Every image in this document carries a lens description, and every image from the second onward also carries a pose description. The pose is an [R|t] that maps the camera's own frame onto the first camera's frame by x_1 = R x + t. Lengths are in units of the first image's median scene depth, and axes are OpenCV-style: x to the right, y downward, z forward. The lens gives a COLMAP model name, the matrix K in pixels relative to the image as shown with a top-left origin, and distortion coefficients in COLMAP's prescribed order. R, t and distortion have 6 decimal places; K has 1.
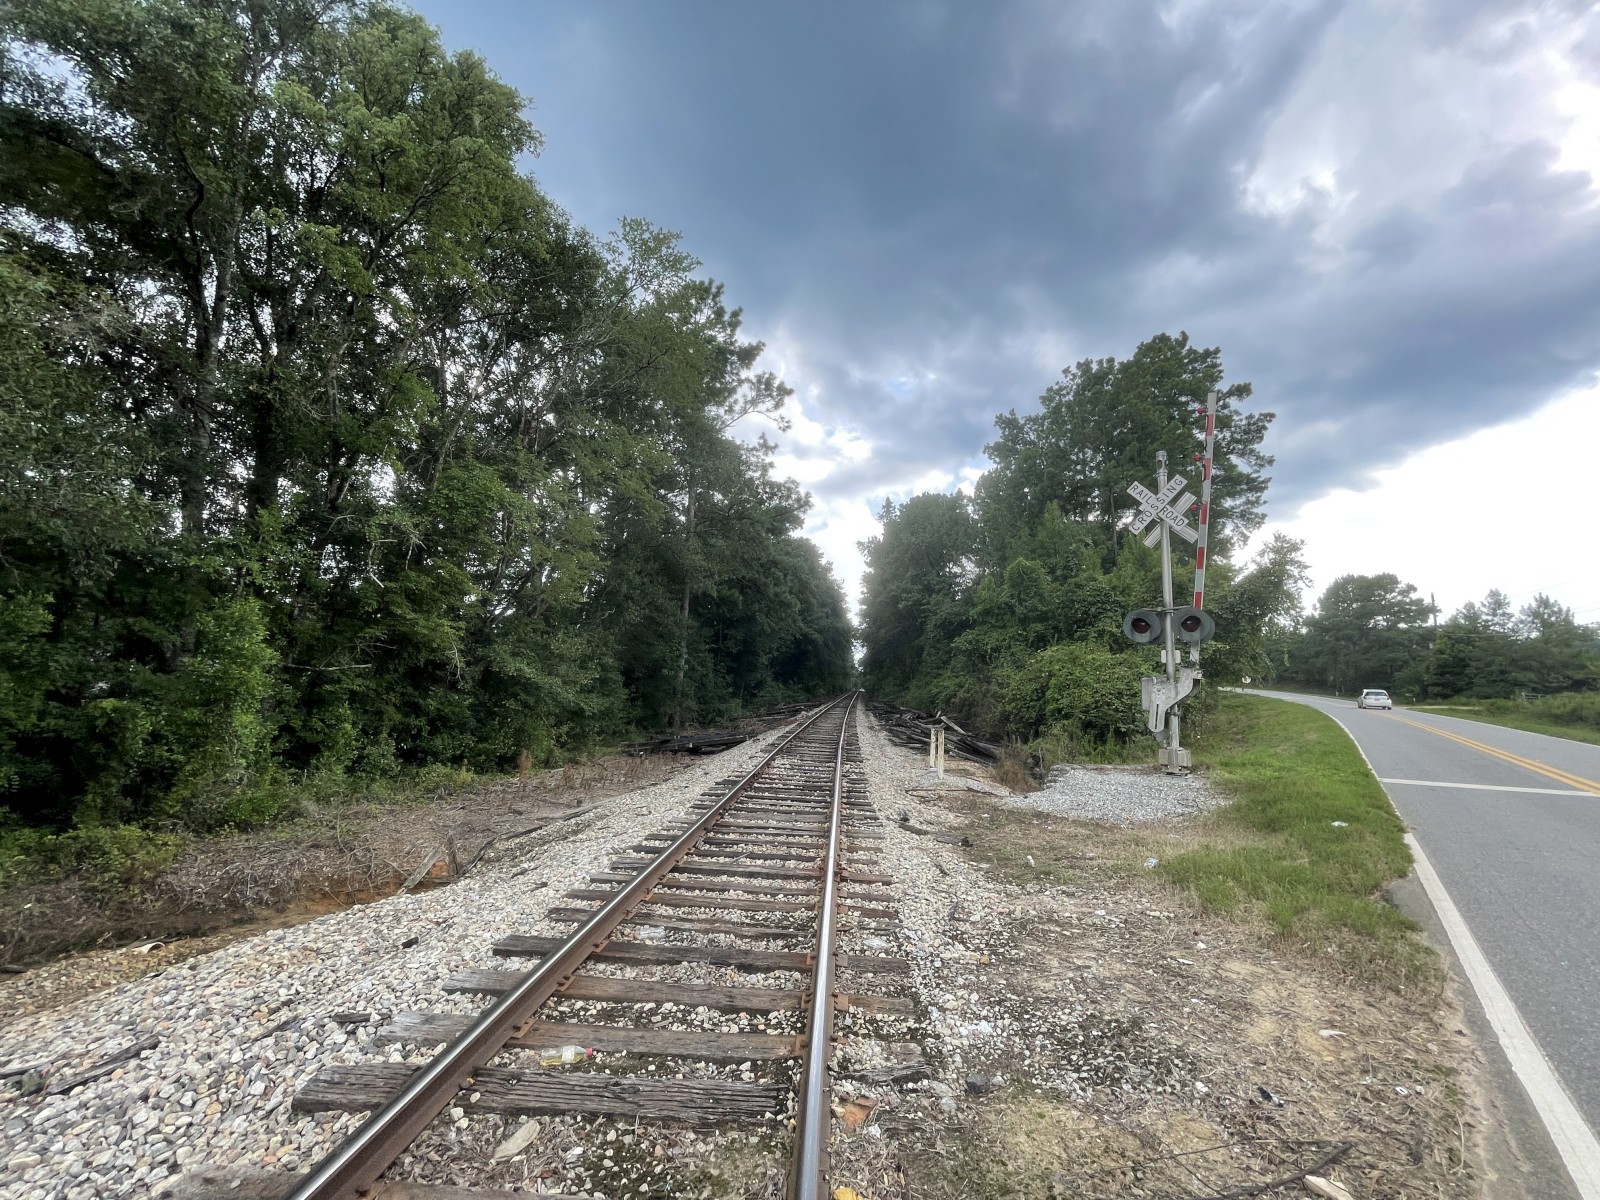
lens RADIAL K [[646.4, 0, 805.4], [0, 646.4, 603.5], [0, 0, 1]] dist [-0.000374, 0.000054]
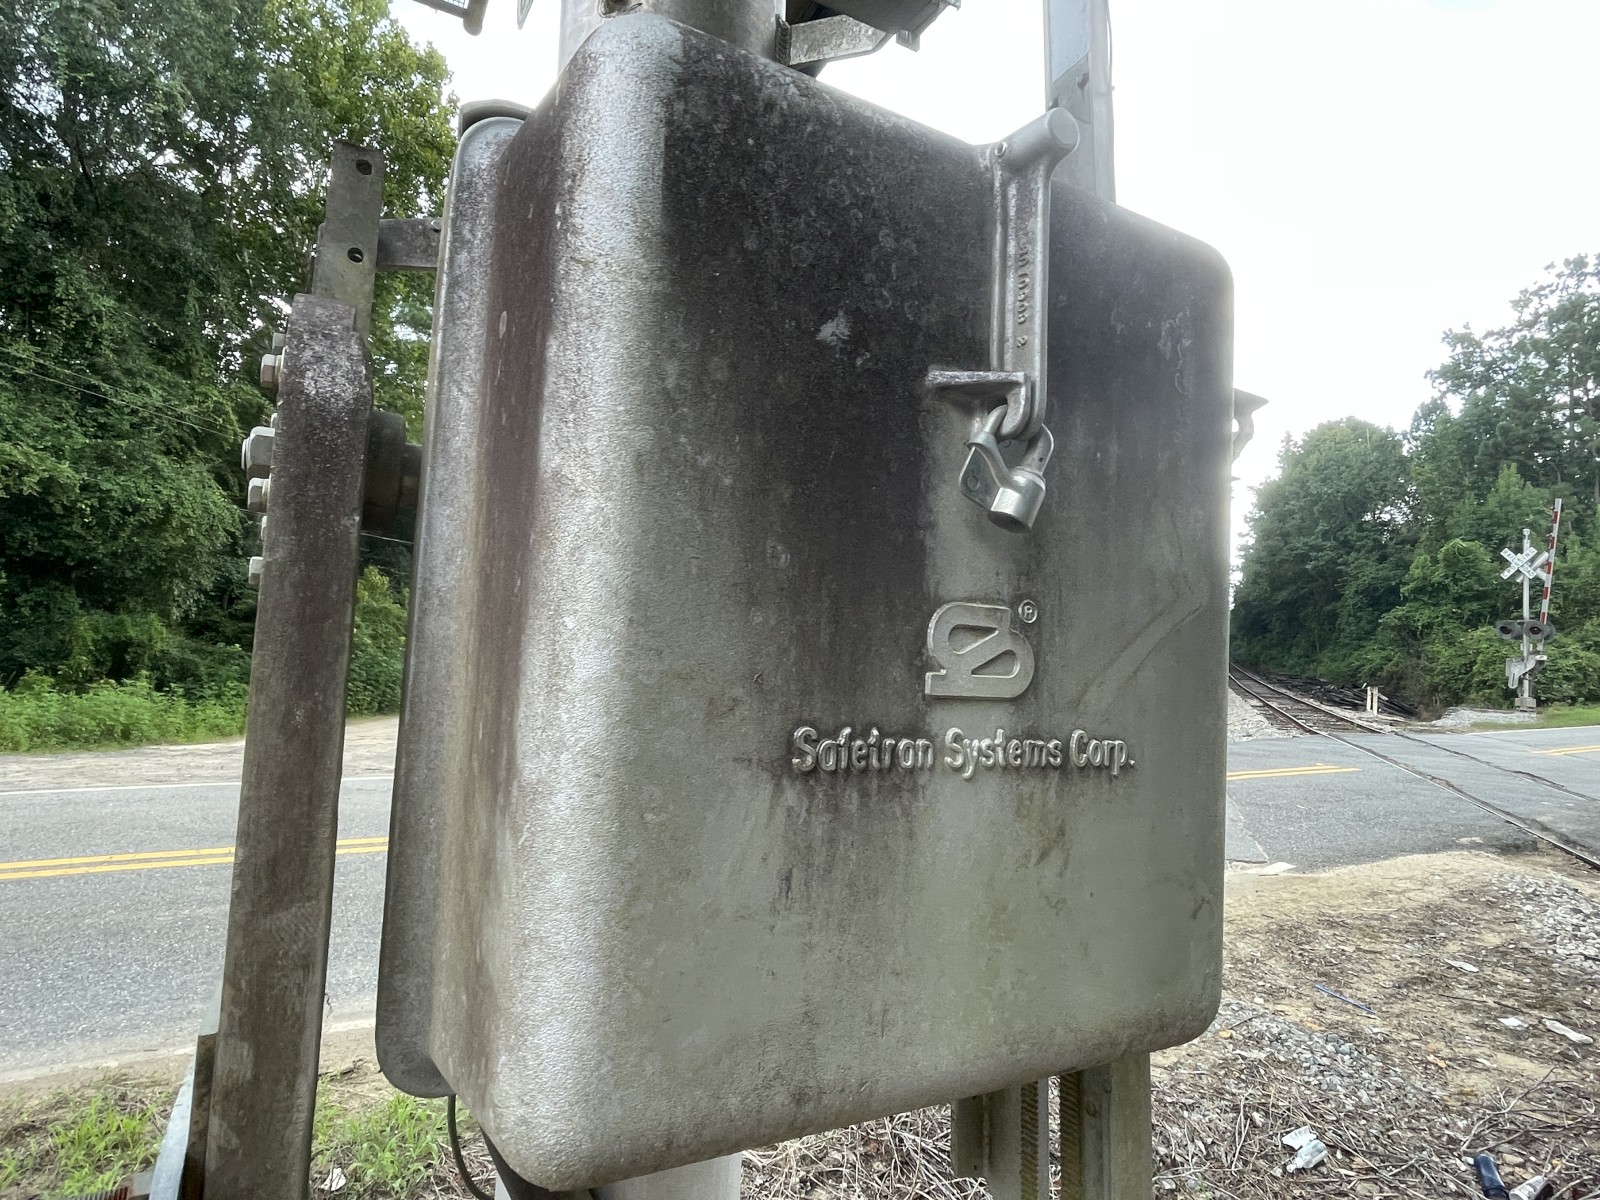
lens RADIAL K [[887.0, 0, 800.0], [0, 887.0, 600.0], [0, 0, 1]] dist [-0.001044, 0.000823]
pose [[0.939308, -0.004350, -0.343046, -0.194264], [0.028485, 0.997456, 0.065348, -0.107352], [0.341889, -0.071154, 0.937043, -0.798351]]
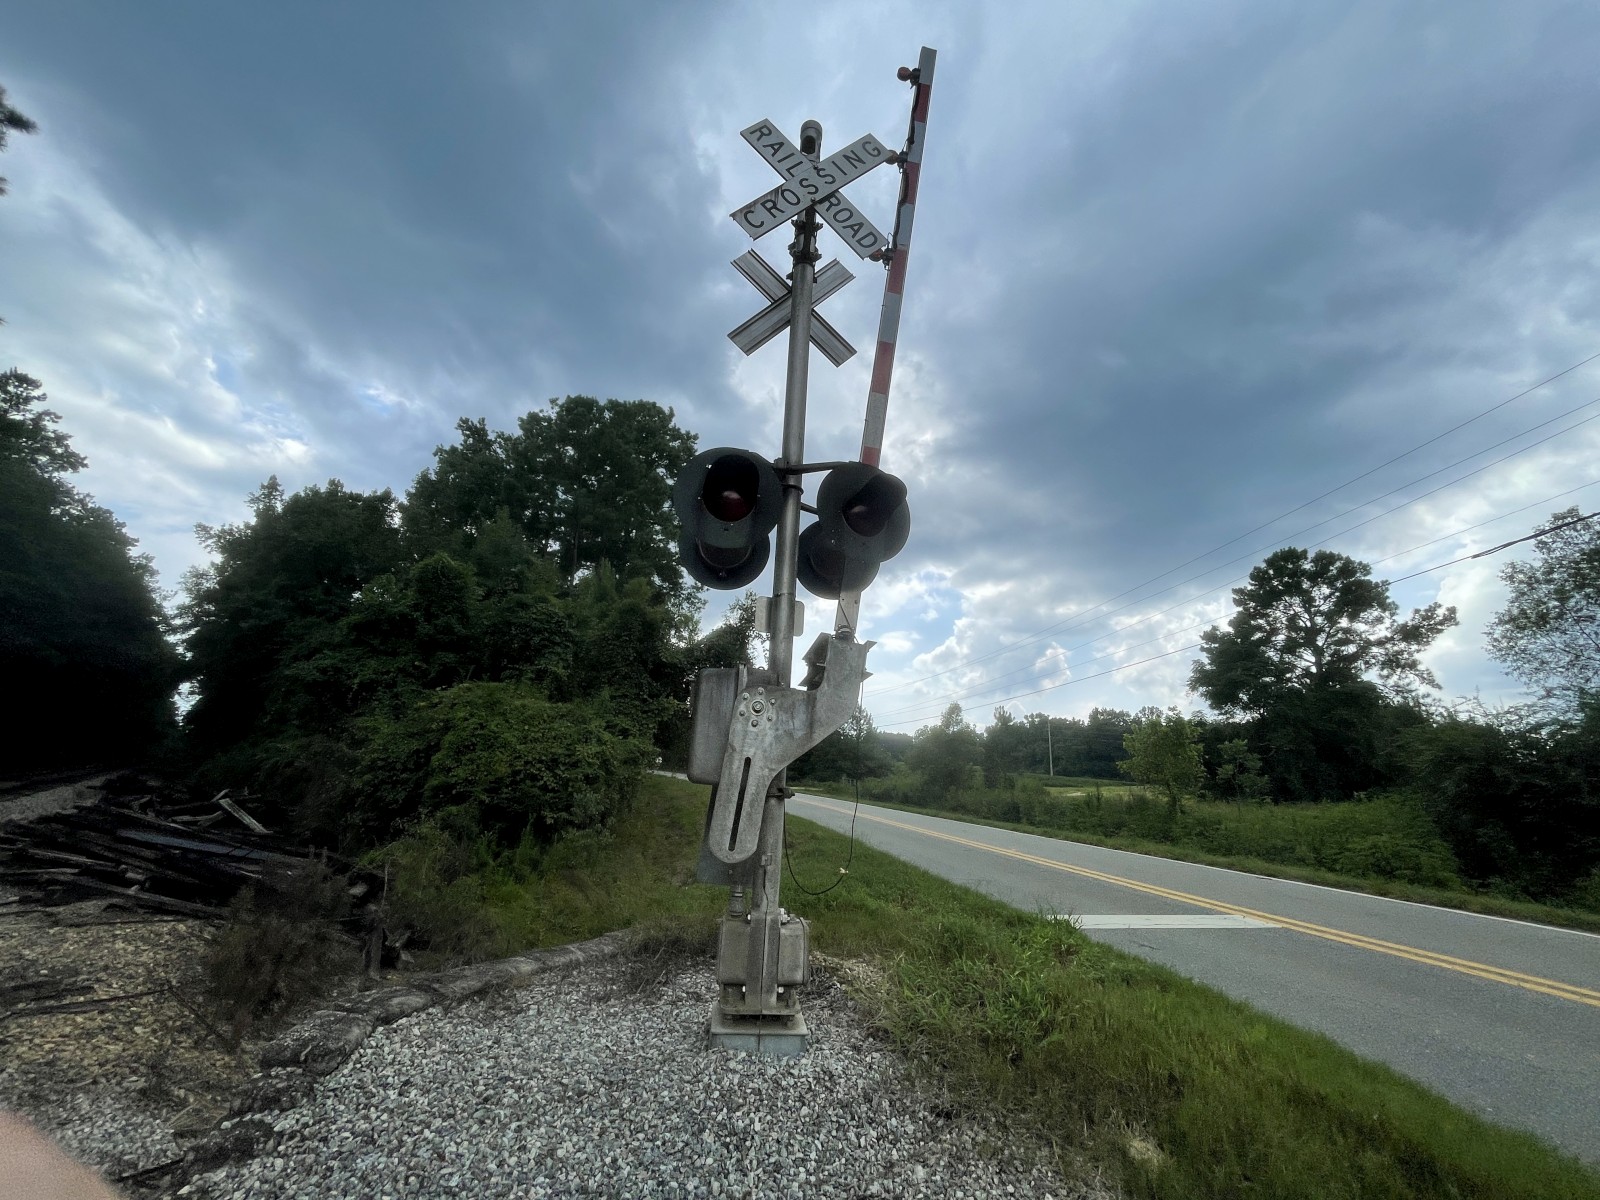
lens RADIAL K [[646.4, 0, 805.4], [0, 646.4, 603.5], [0, 0, 1]] dist [-0.000374, 0.000054]
pose [[0.673815, 0.208892, 0.708758, 0.135663], [-0.124543, 0.977591, -0.169722, 0.051597], [-0.728329, 0.026090, 0.684731, 0.303672]]
